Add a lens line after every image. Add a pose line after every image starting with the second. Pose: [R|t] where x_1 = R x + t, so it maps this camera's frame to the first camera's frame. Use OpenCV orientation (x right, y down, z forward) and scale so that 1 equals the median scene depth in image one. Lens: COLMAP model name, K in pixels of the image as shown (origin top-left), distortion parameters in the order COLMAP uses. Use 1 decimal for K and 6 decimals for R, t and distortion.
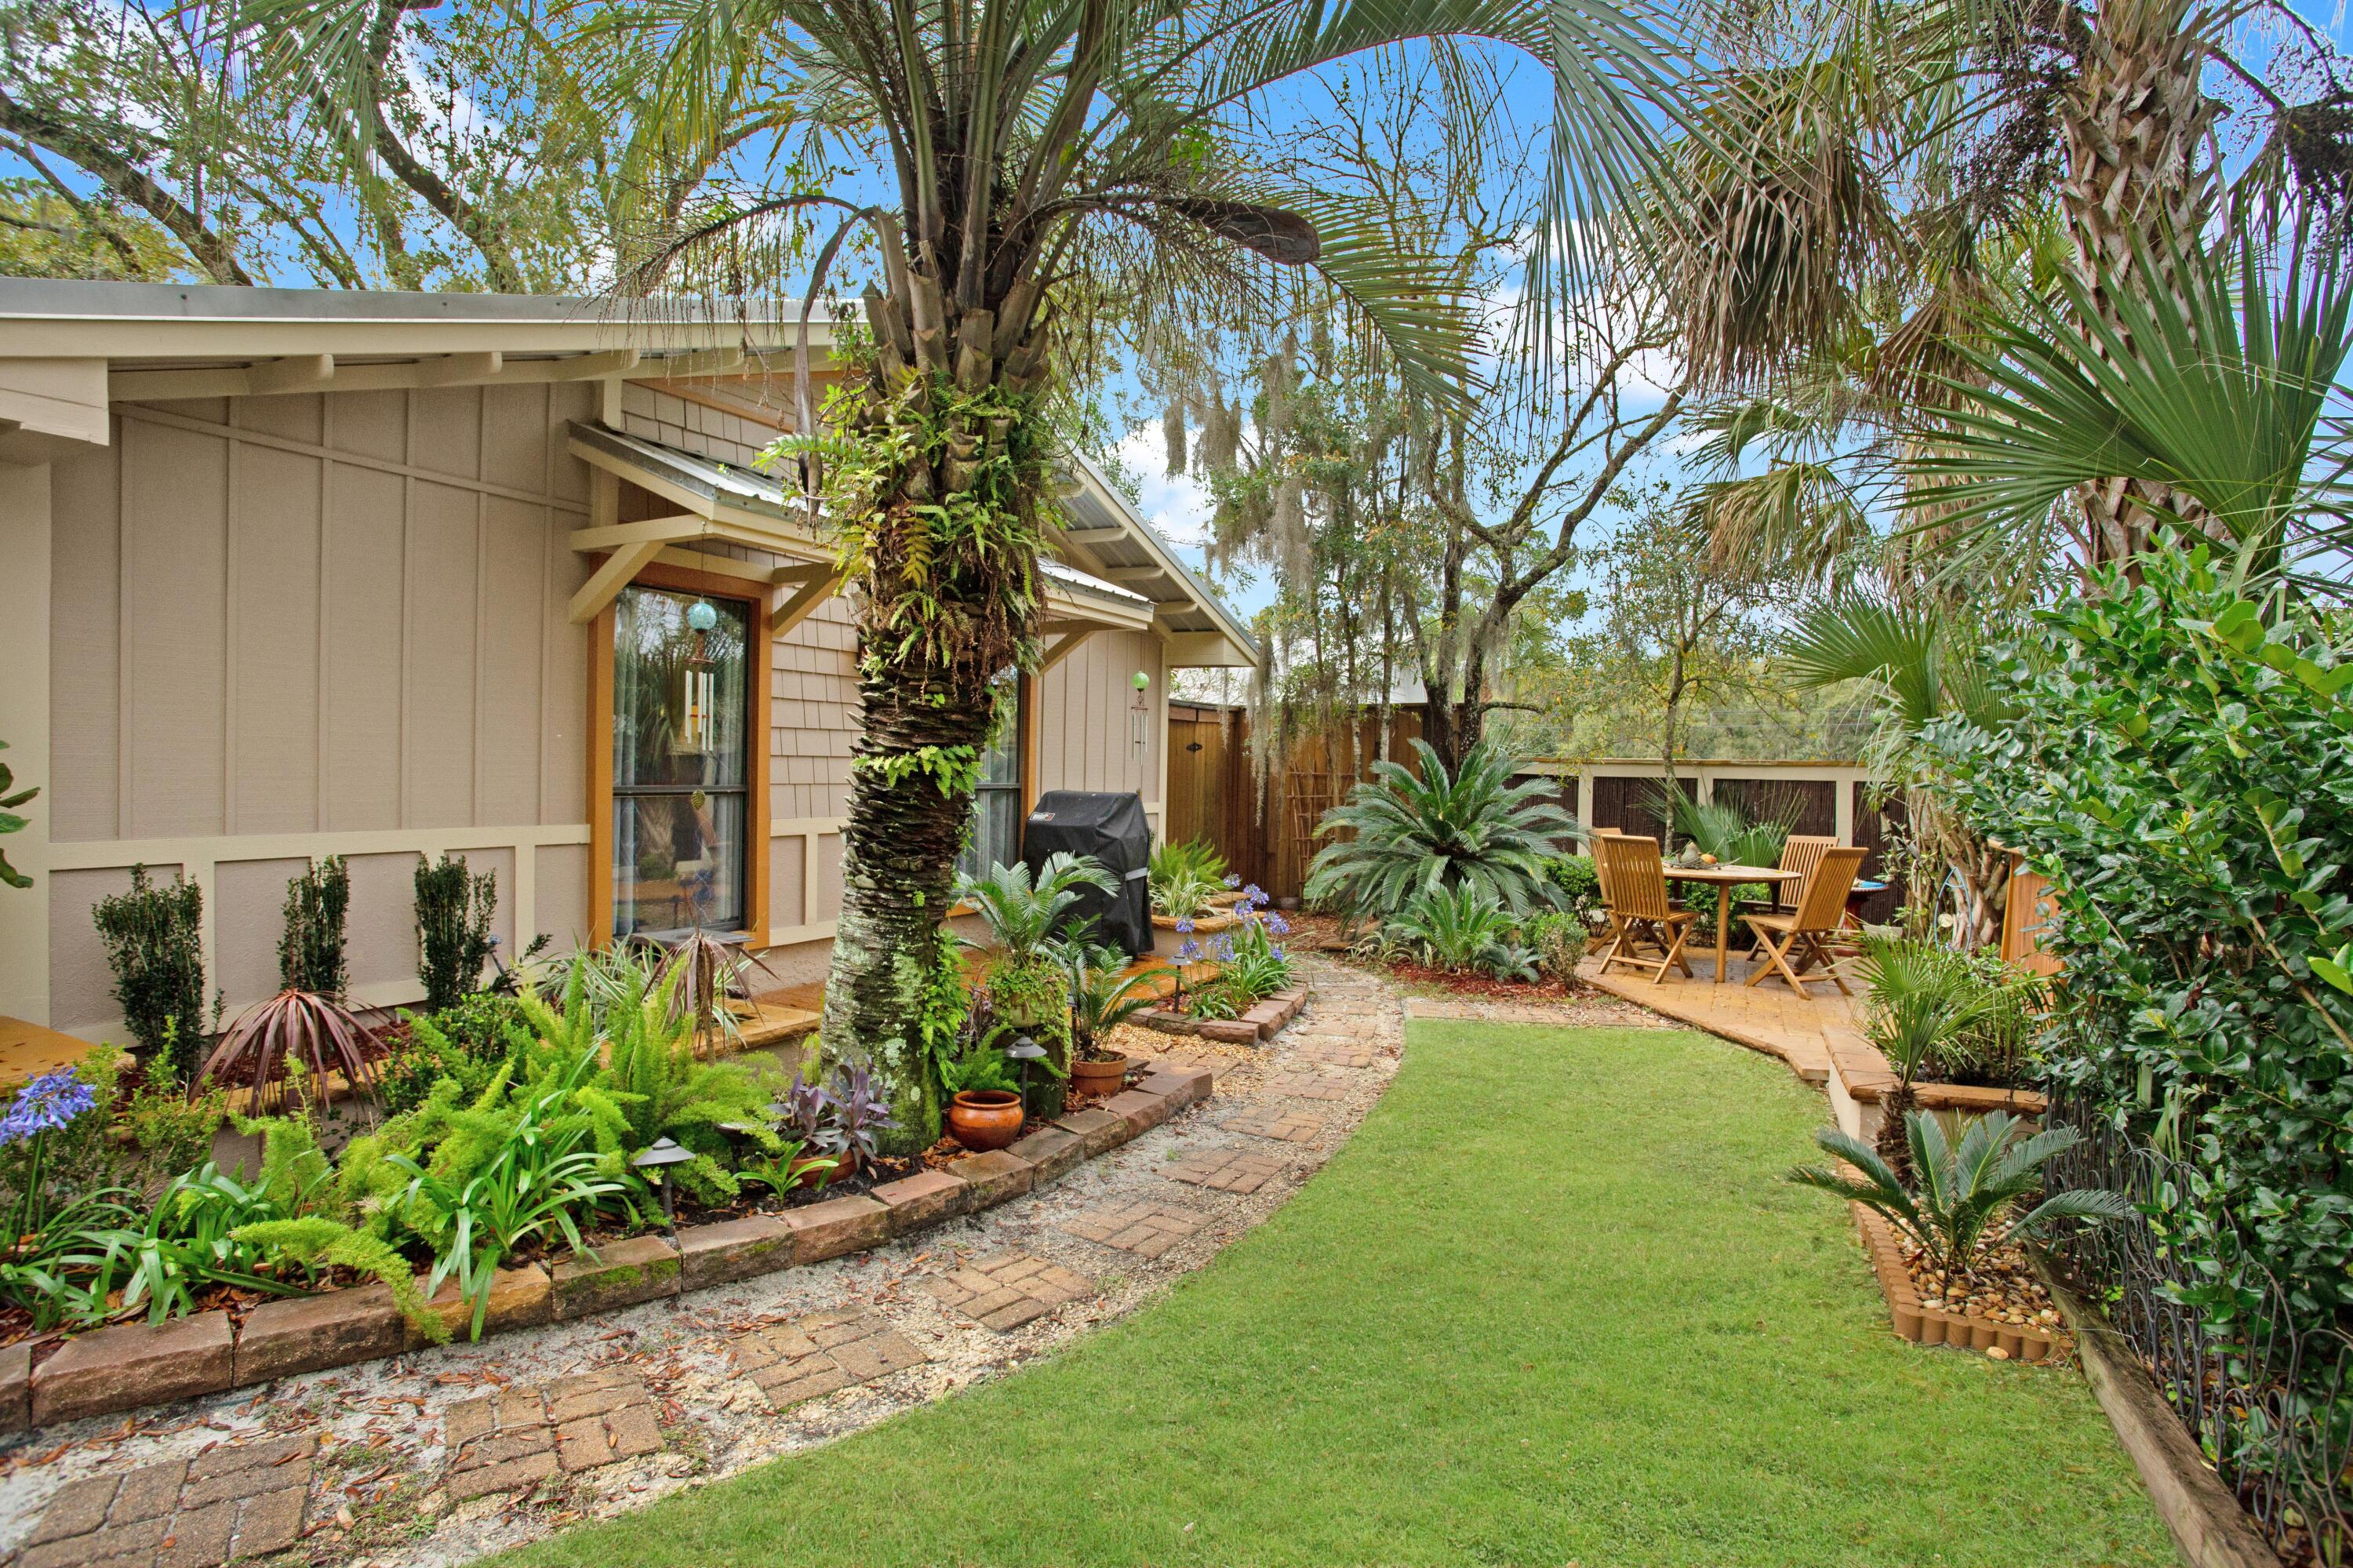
lens RADIAL K [[1160.0, 0, 1181.3], [0, 1160.0, 731.8], [0, 0, 1]] dist [-0.066114, 0.027831]
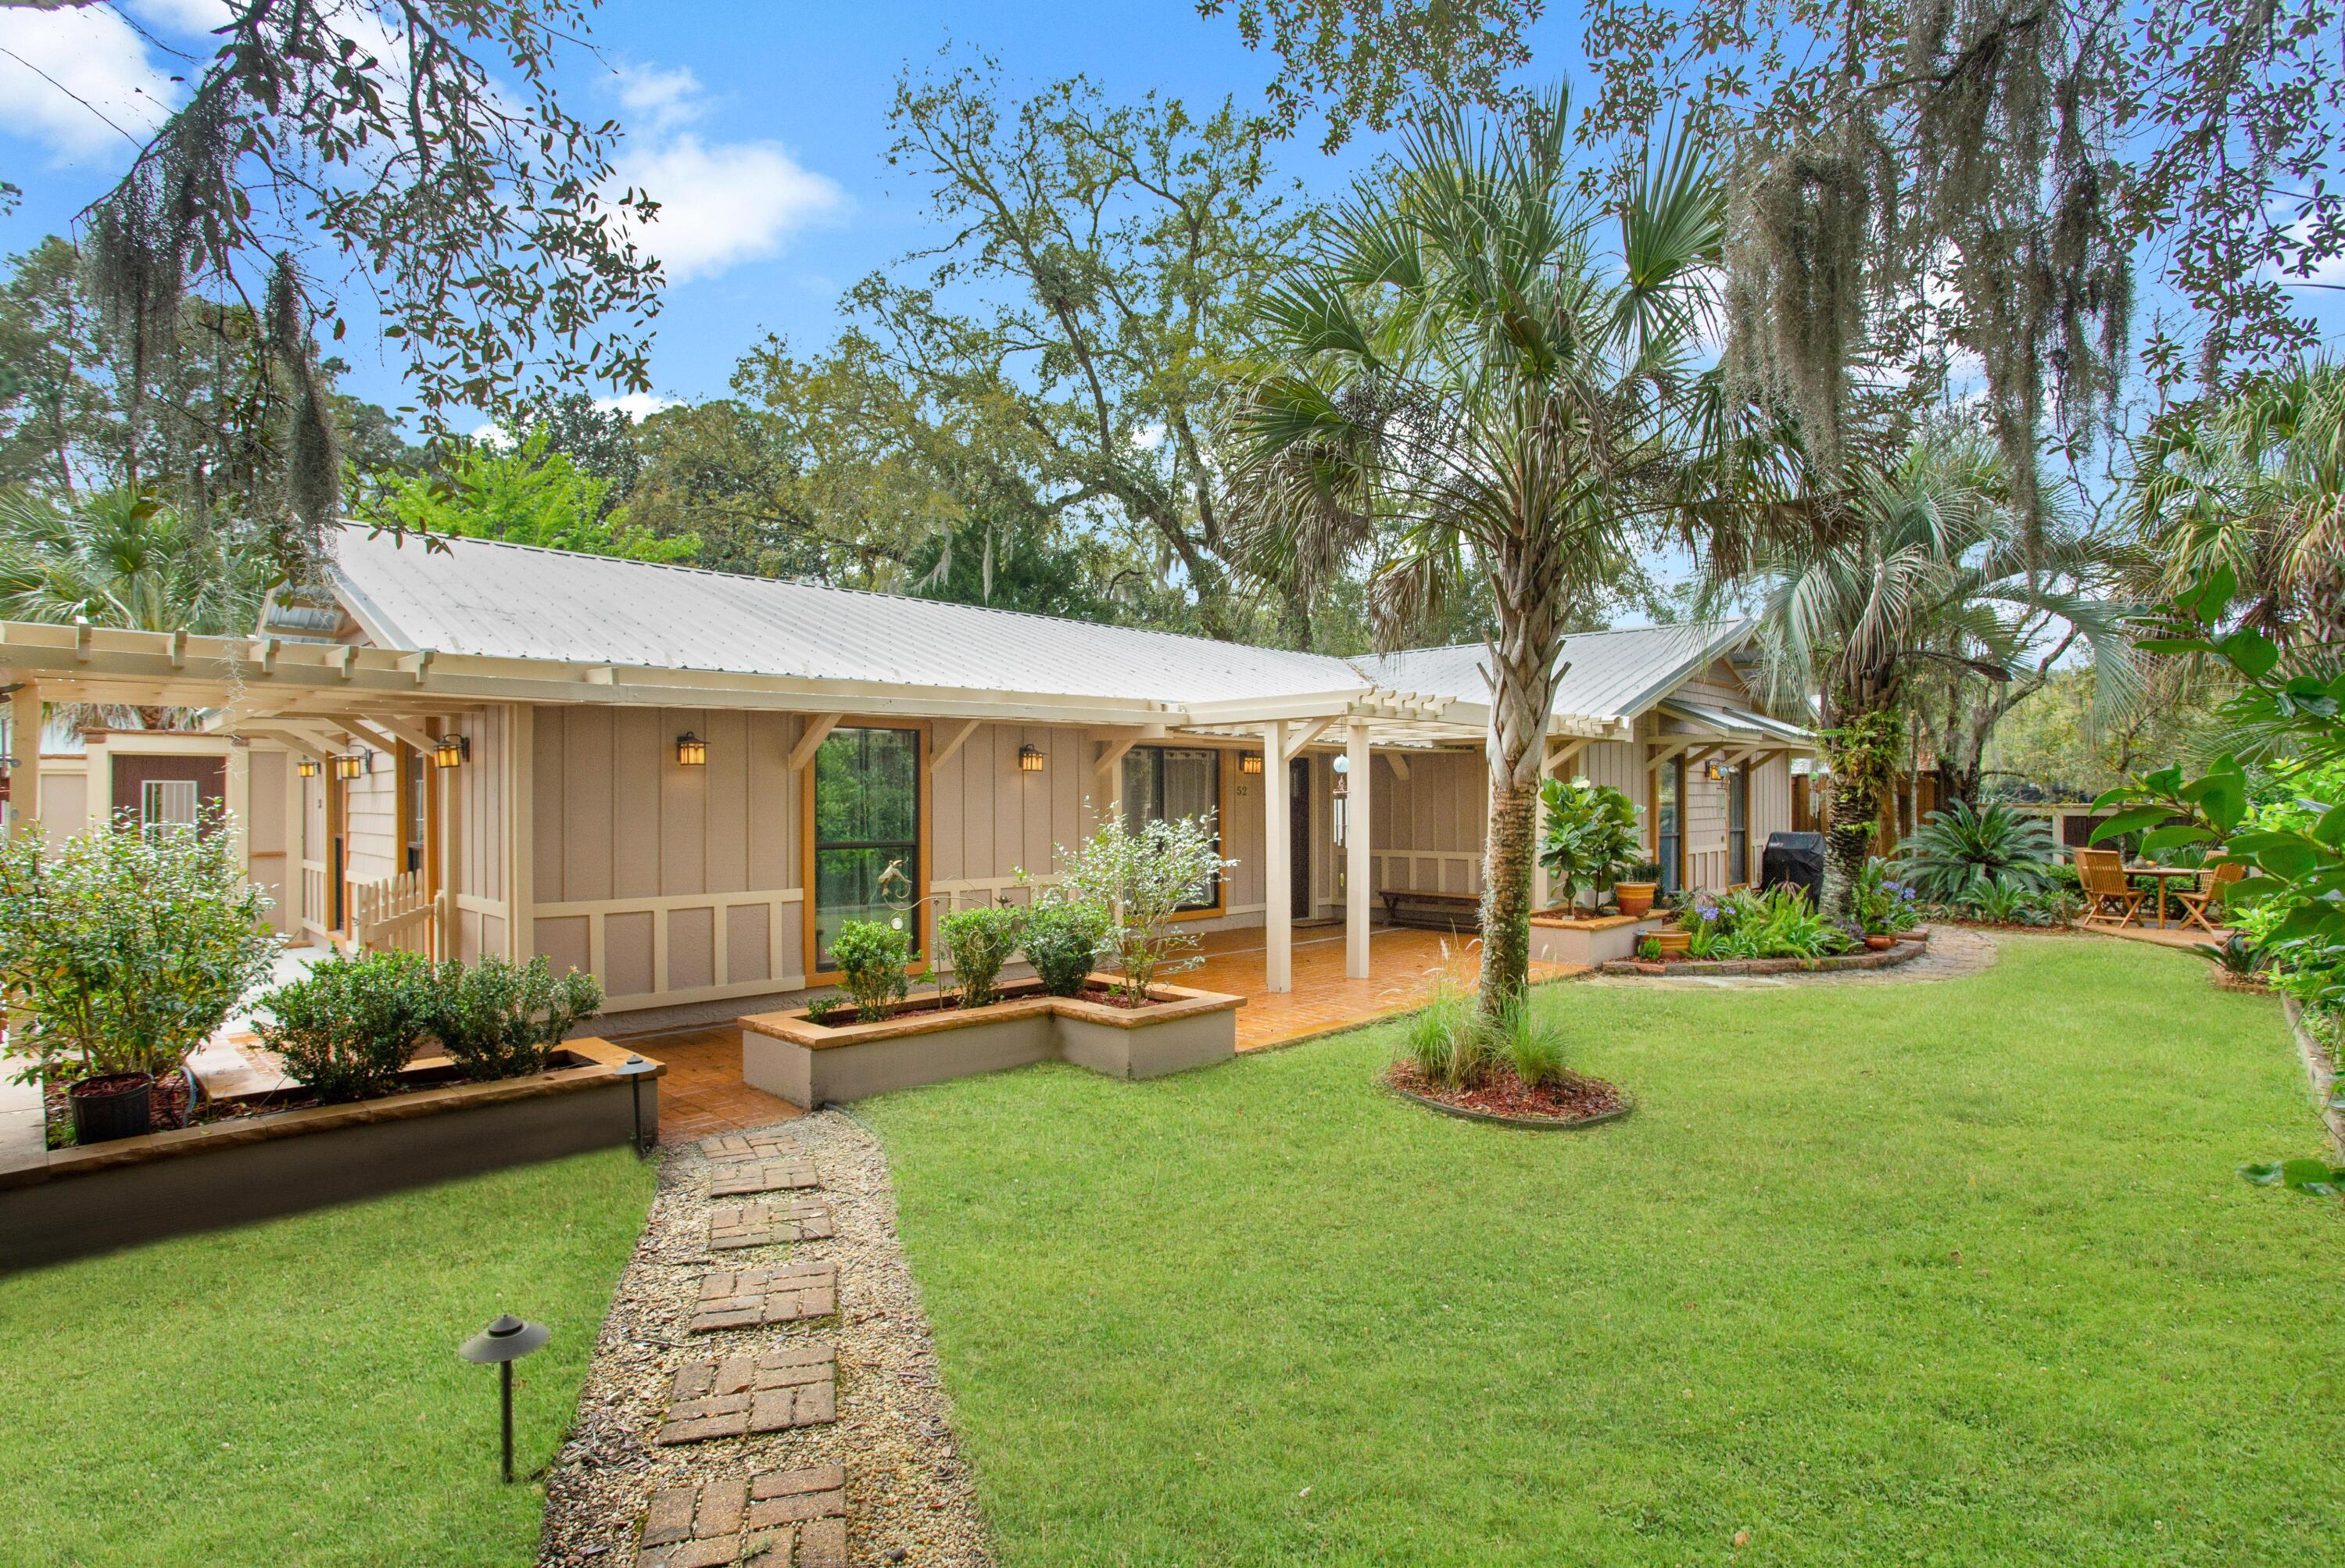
lens RADIAL K [[1178.8, 0, 1181.6], [0, 1178.8, 759.8], [0, 0, 1]] dist [-0.067777, 0.031346]
pose [[0.961625, -0.031988, -0.272496, -0.506685], [0.030751, 0.999488, -0.008810, -0.081400], [0.272638, 0.000092, 0.962117, -1.128107]]
